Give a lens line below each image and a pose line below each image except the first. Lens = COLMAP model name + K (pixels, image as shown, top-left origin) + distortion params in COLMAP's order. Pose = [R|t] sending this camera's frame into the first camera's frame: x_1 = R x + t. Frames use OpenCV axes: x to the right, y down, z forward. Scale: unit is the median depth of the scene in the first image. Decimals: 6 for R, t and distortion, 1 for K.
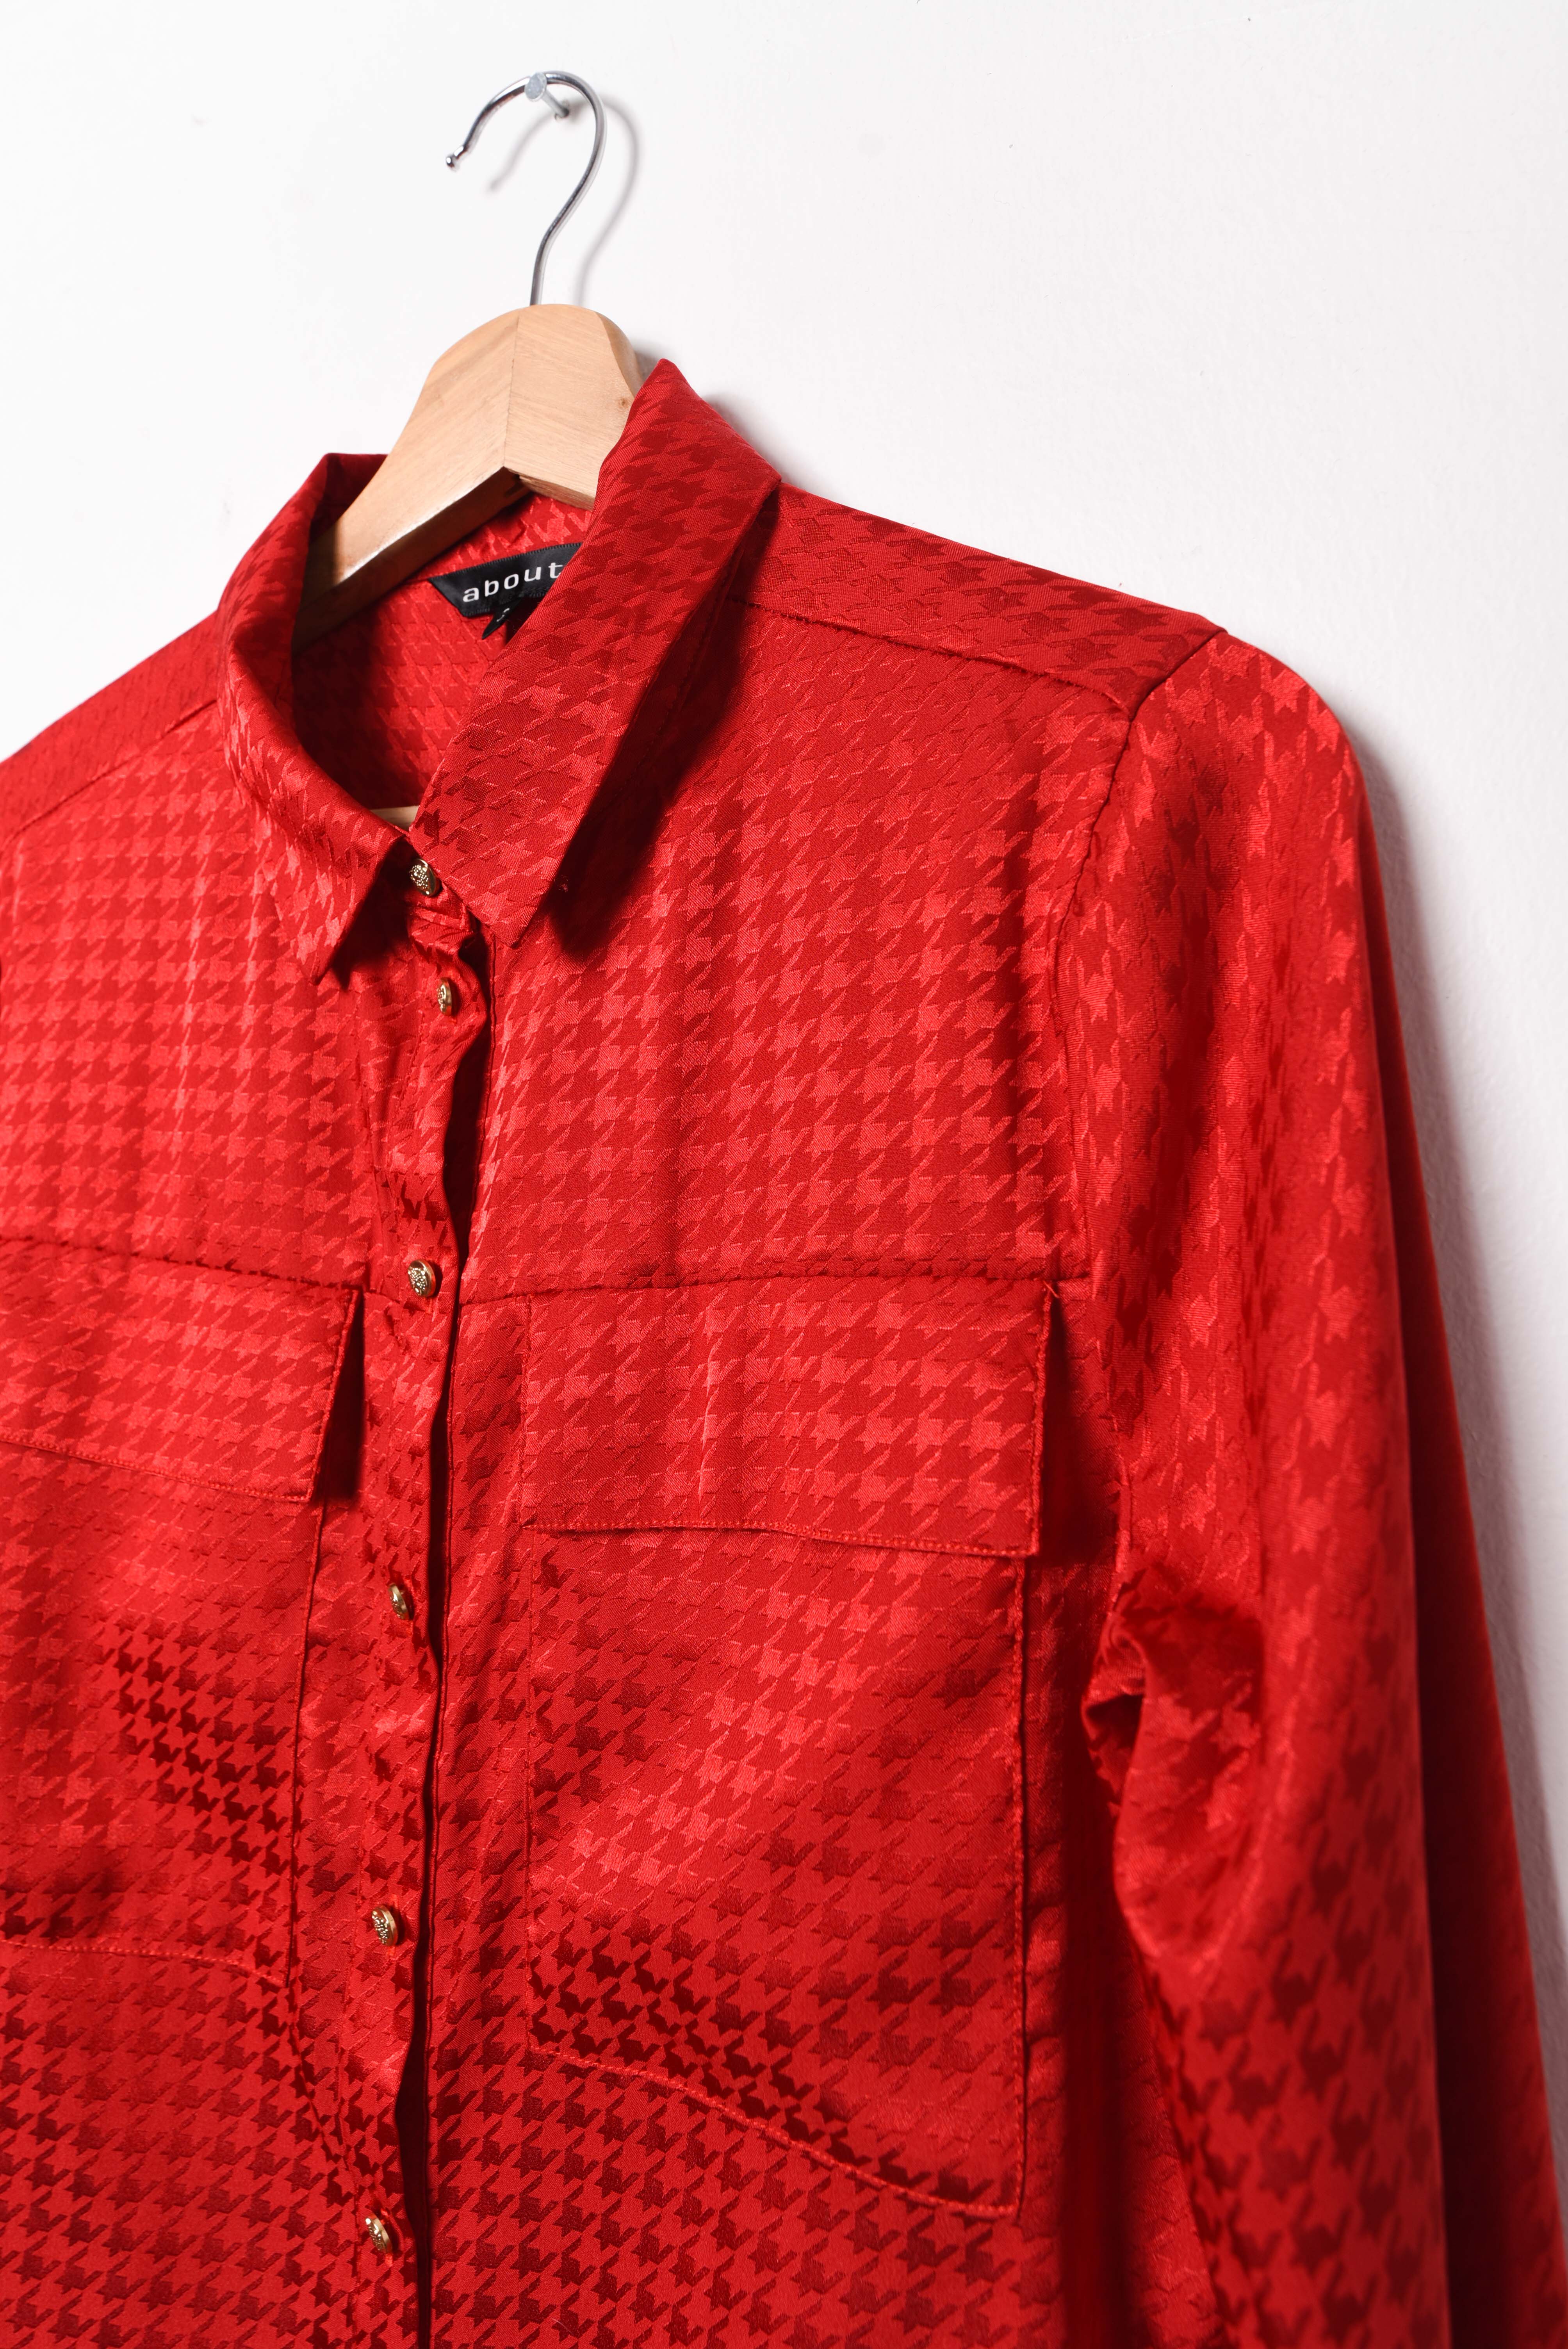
lens RADIAL K [[1439.9, 0, 784.0], [0, 1439.9, 1174.5], [0, 0, 1]] dist [-0.012198, -0.000517]
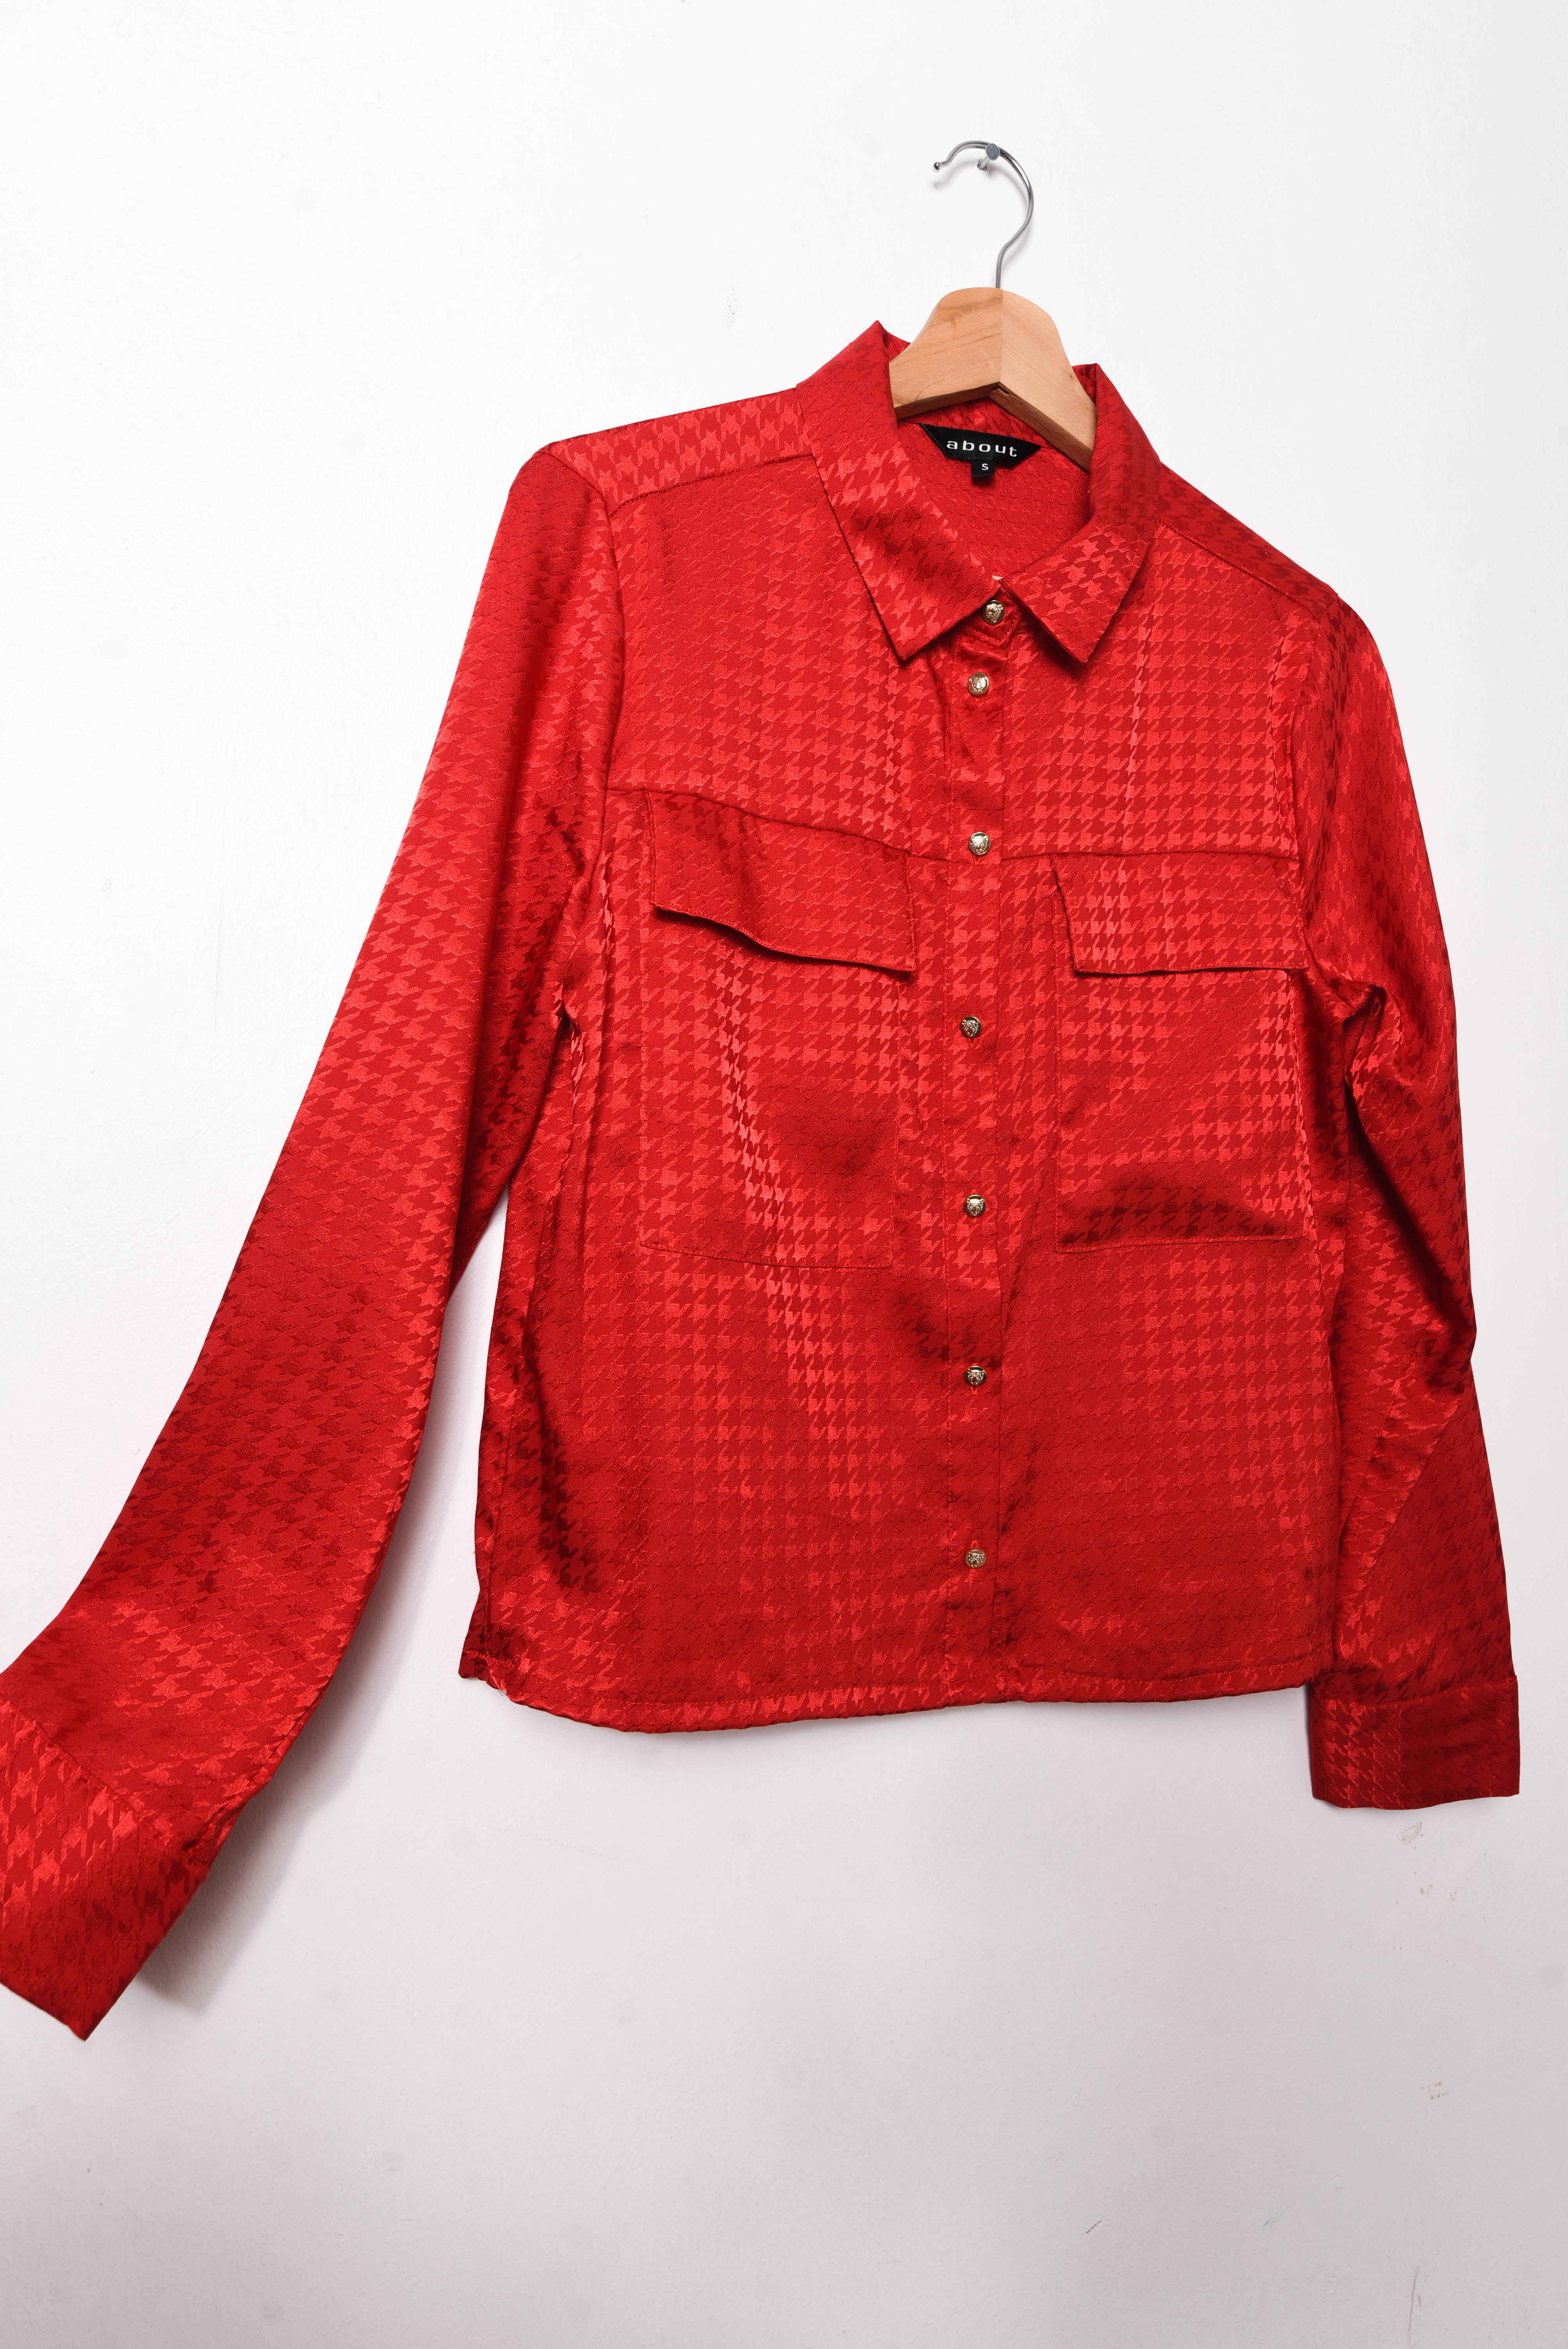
lens RADIAL K [[1480.9, 0, 788.6], [0, 1480.9, 1198.9], [0, 0, 1]] dist [-0.000597, 0.002538]
pose [[0.710796, -0.024375, 0.702976, -1.856335], [-0.007871, 0.999061, 0.042600, 0.469025], [-0.703355, -0.035813, 0.709936, -0.143082]]
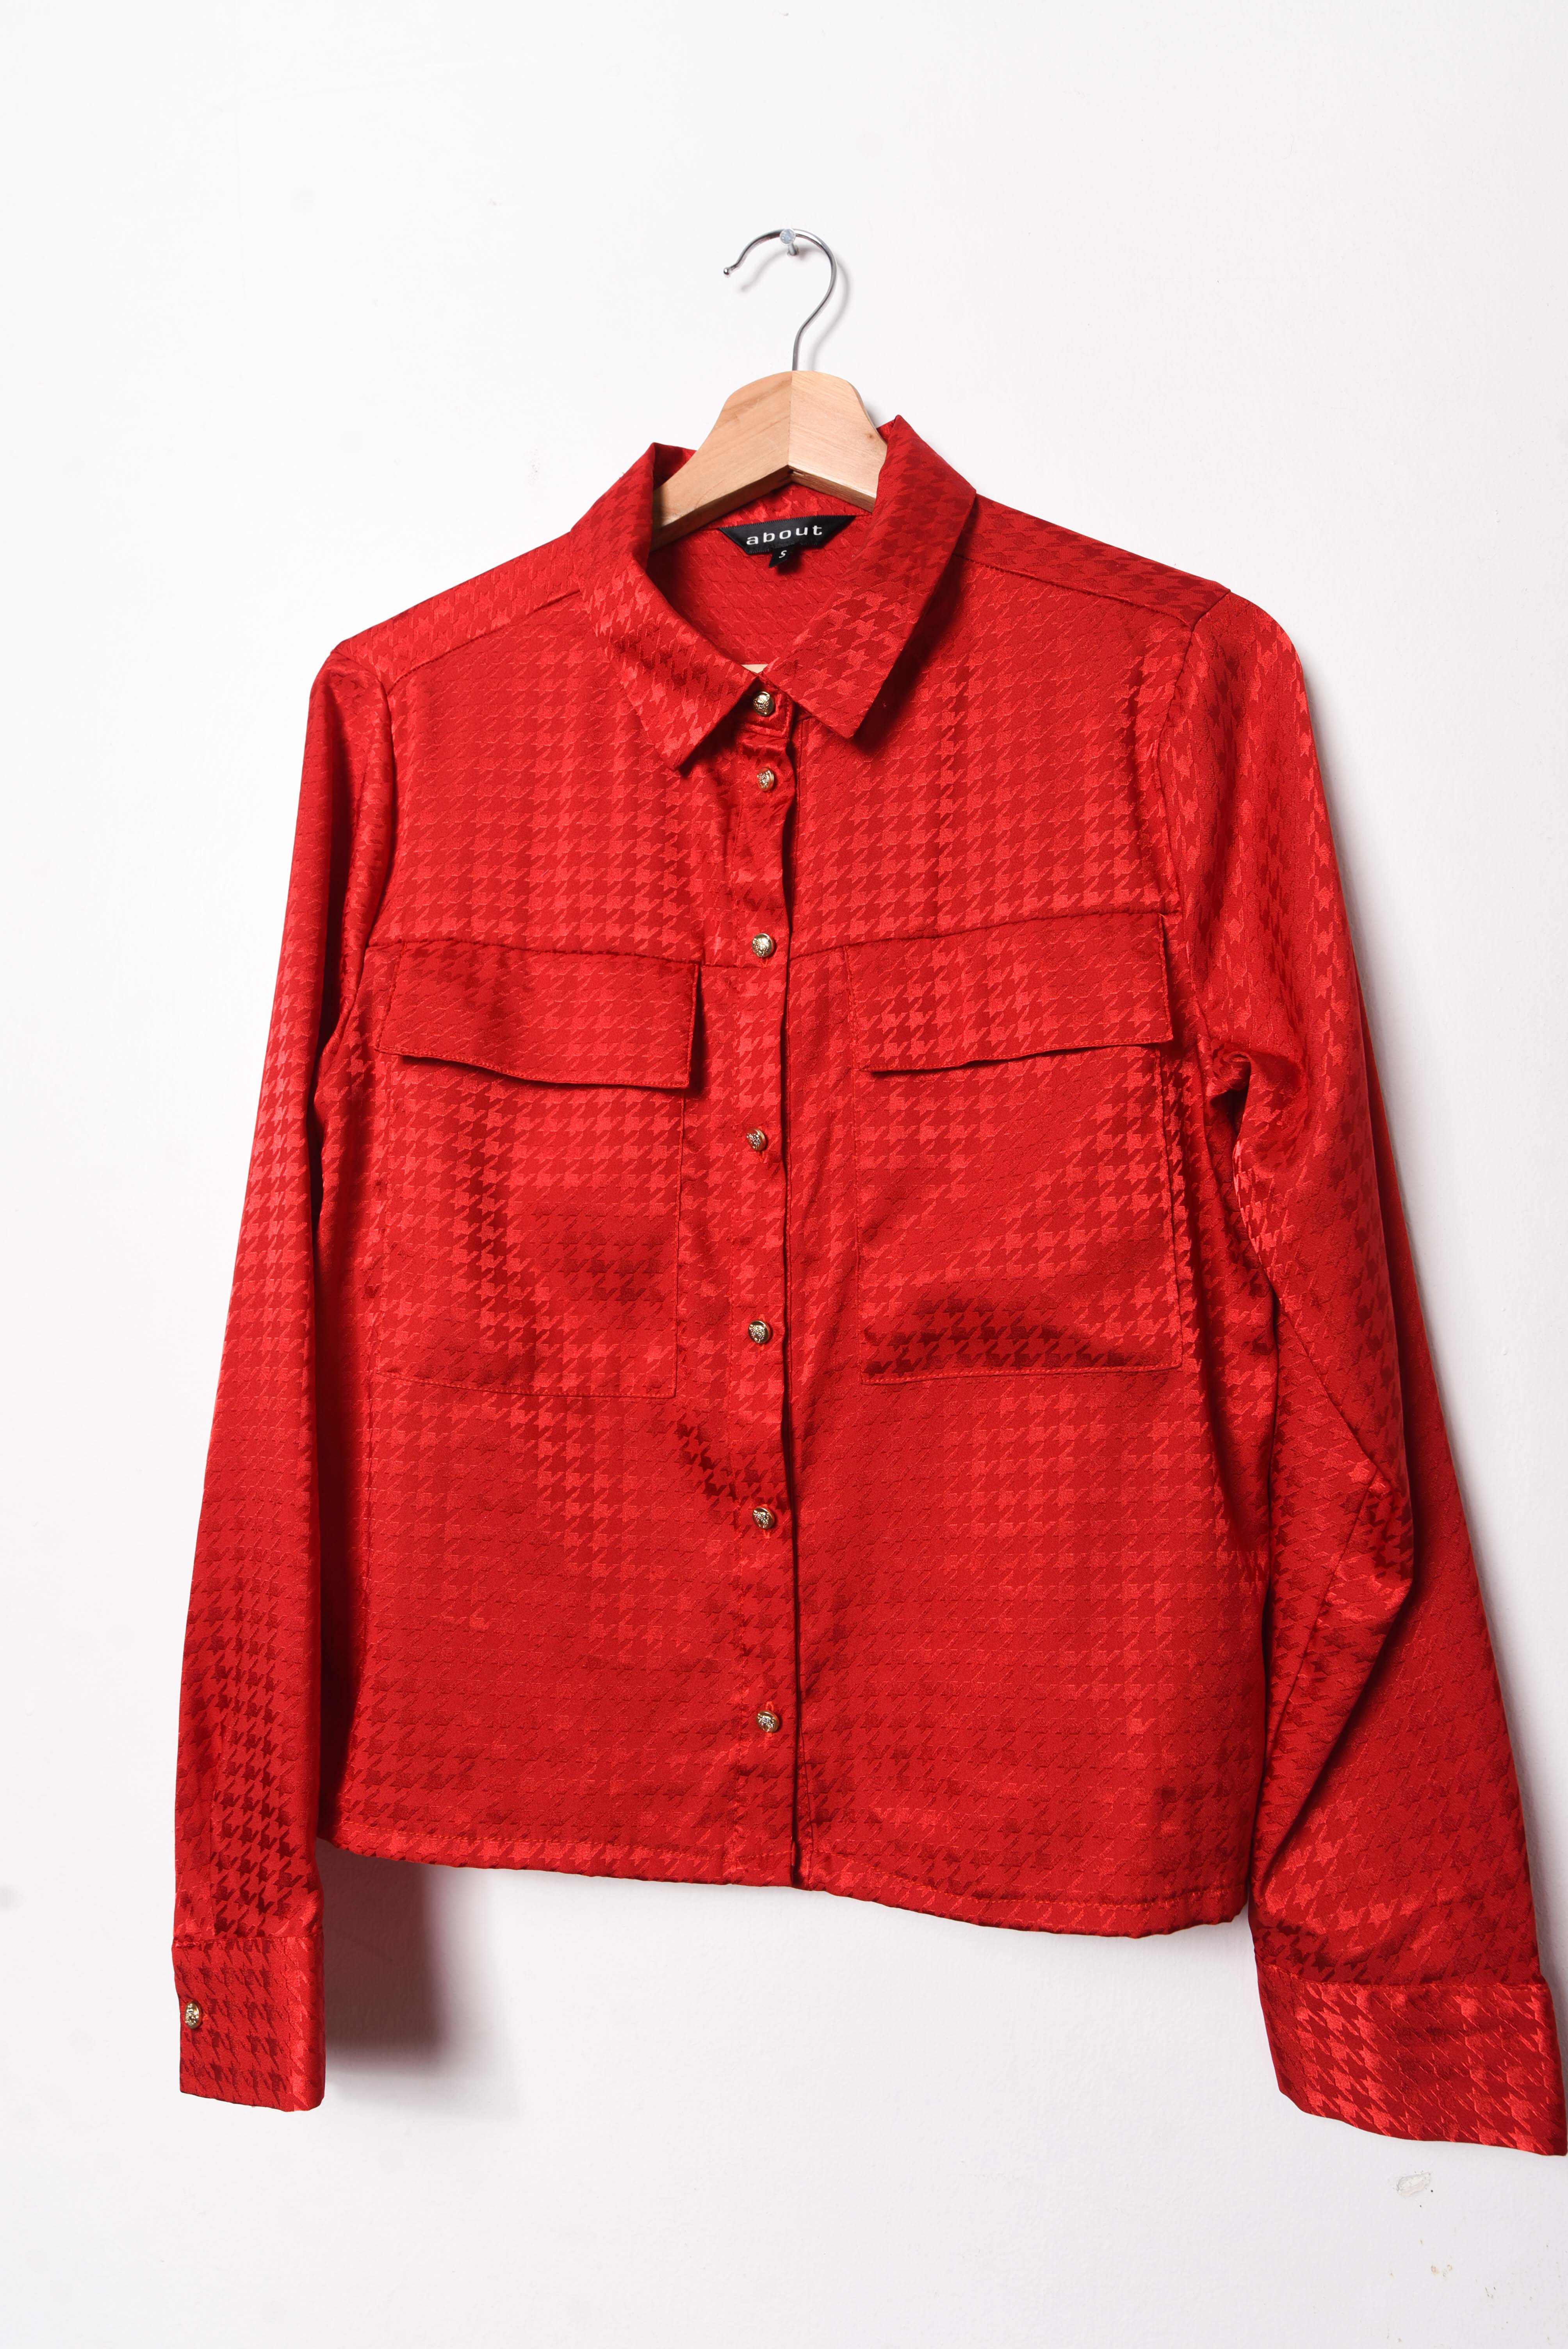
lens RADIAL K [[1480.9, 0, 788.6], [0, 1480.9, 1198.9], [0, 0, 1]] dist [-0.000597, 0.002538]
pose [[0.958603, -0.016148, 0.284288, -0.778727], [0.024780, 0.999334, -0.026793, 0.446009], [-0.283666, 0.032728, 0.958364, -0.681992]]
